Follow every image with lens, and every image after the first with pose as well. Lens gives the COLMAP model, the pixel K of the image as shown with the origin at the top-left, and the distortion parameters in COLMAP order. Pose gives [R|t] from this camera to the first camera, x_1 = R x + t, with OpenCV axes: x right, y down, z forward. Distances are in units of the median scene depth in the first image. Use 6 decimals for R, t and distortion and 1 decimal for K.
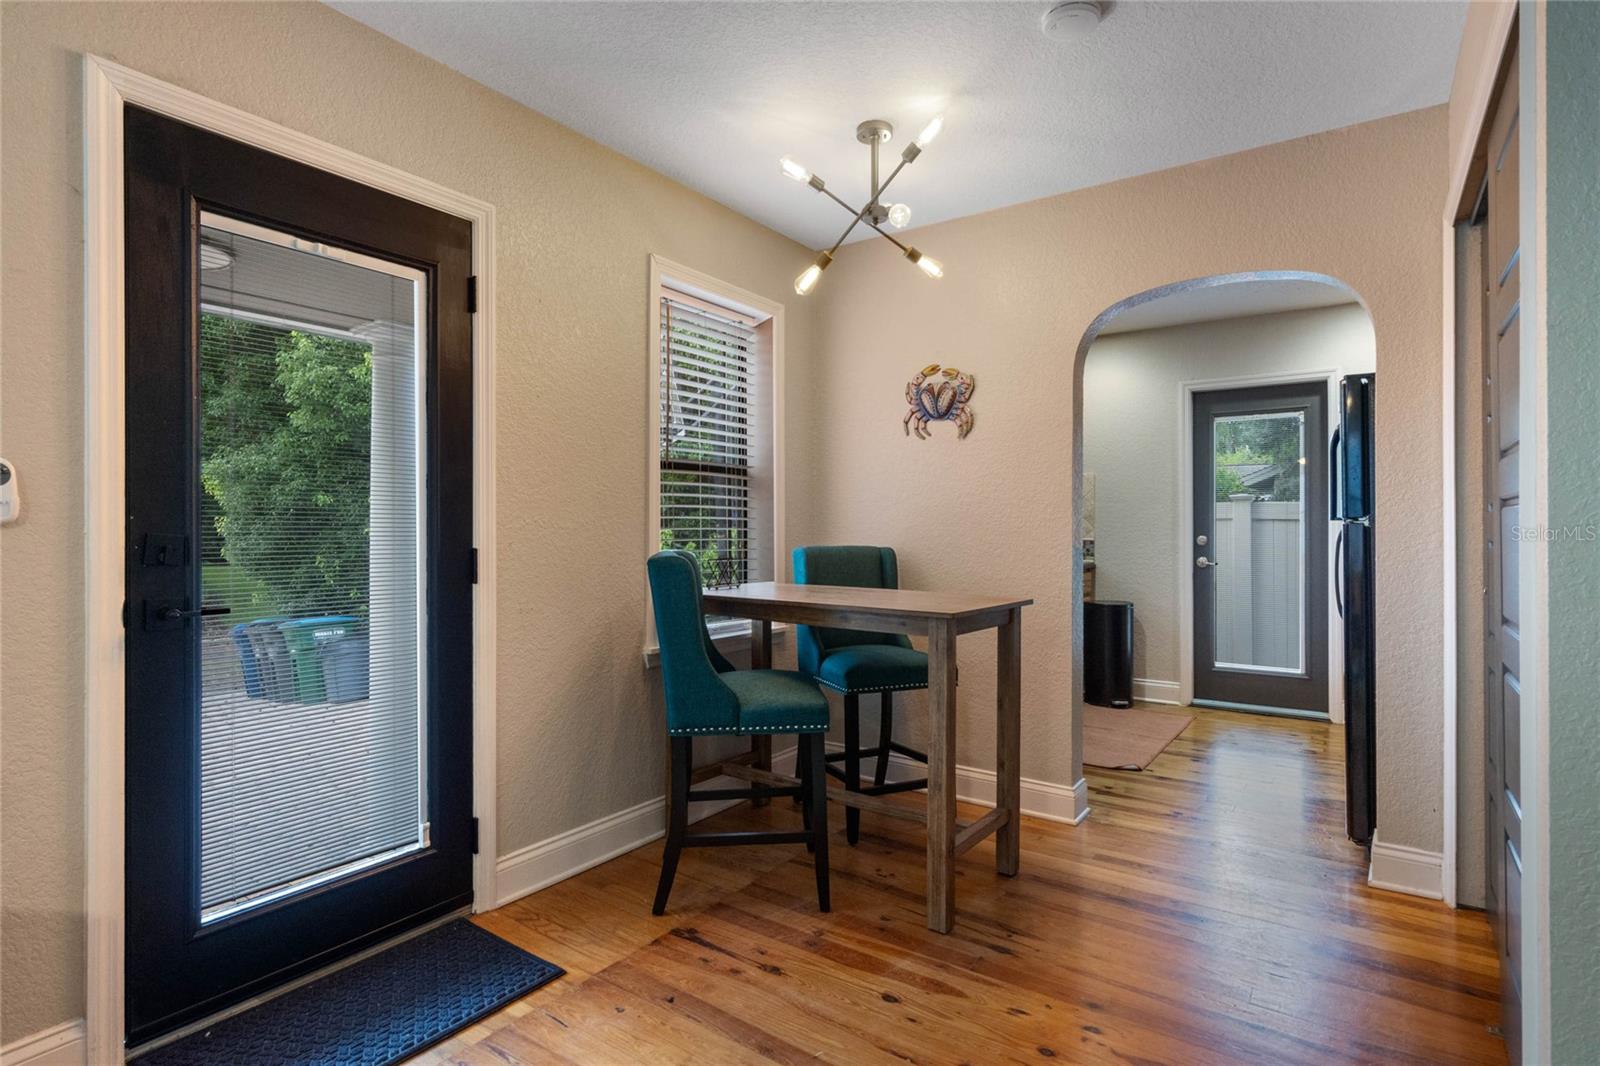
lens RADIAL K [[816.1, 0, 799.9], [0, 816.1, 531.1], [0, 0, 1]] dist [-0.000943, 0.000006]
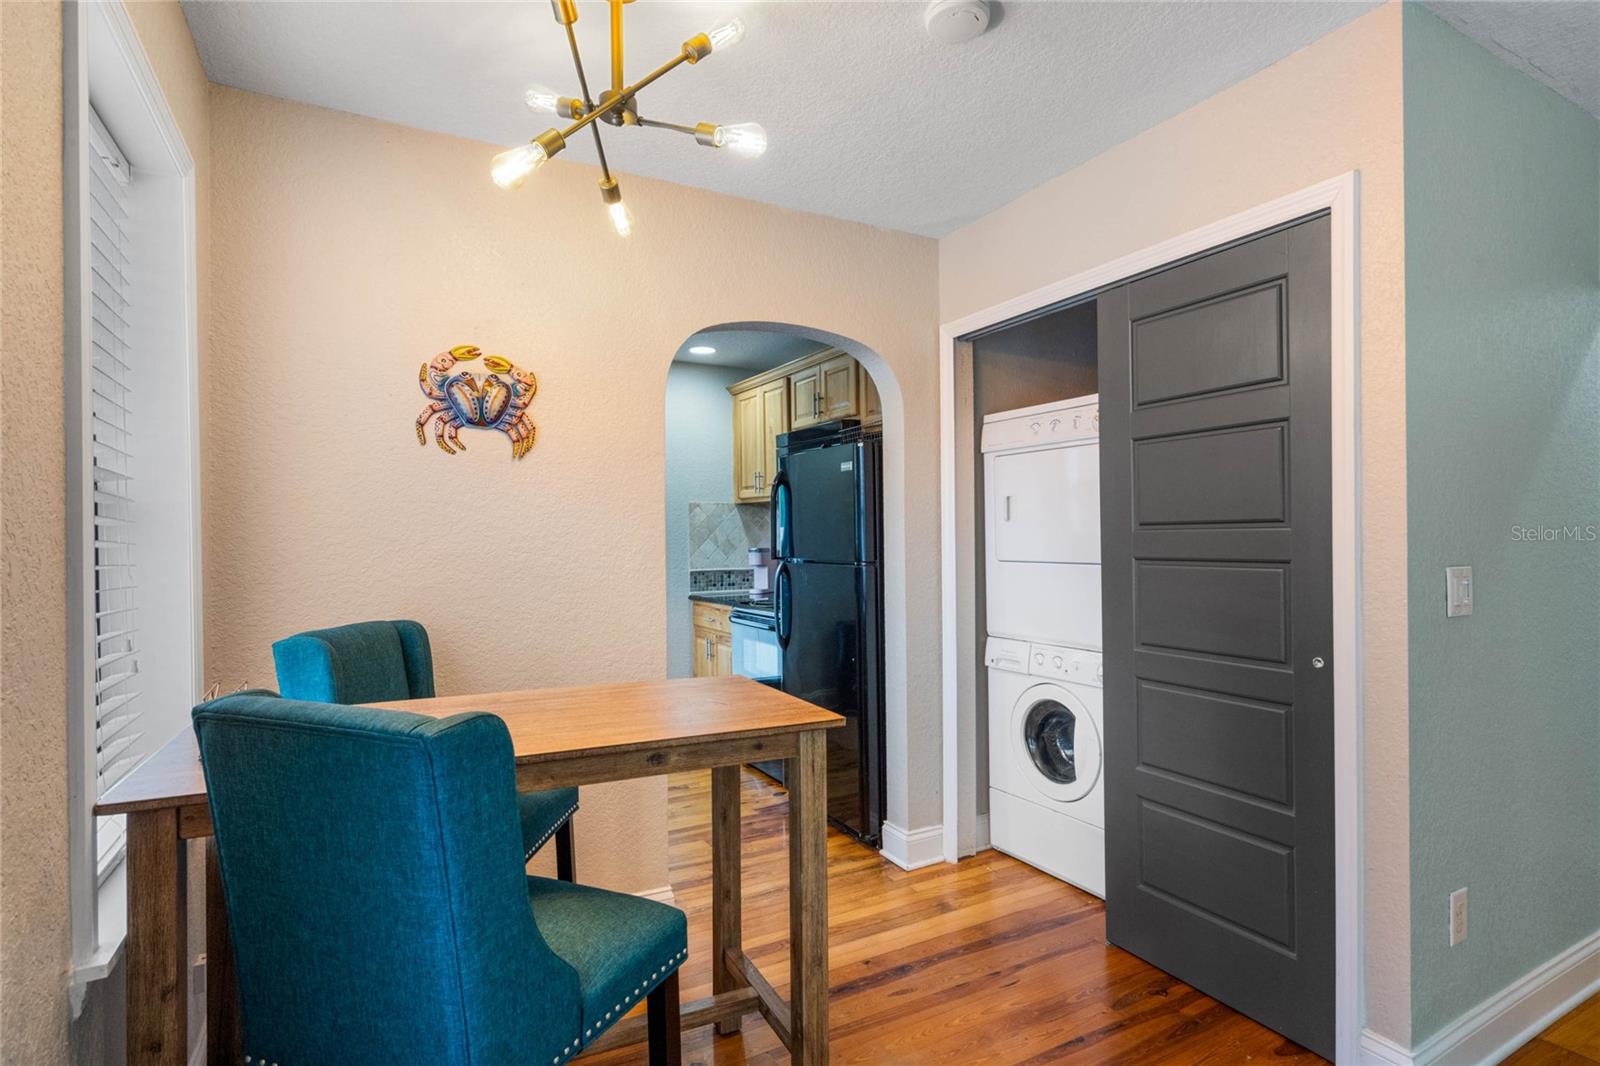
lens RADIAL K [[786.3, 0, 799.5], [0, 786.3, 531.3], [0, 0, 1]] dist [0.001097, 0.000068]
pose [[0.447301, -0.001869, 0.894381, -0.304571], [0.003449, 0.999994, 0.000365, -0.048618], [-0.894377, 0.002922, 0.447305, 0.465990]]
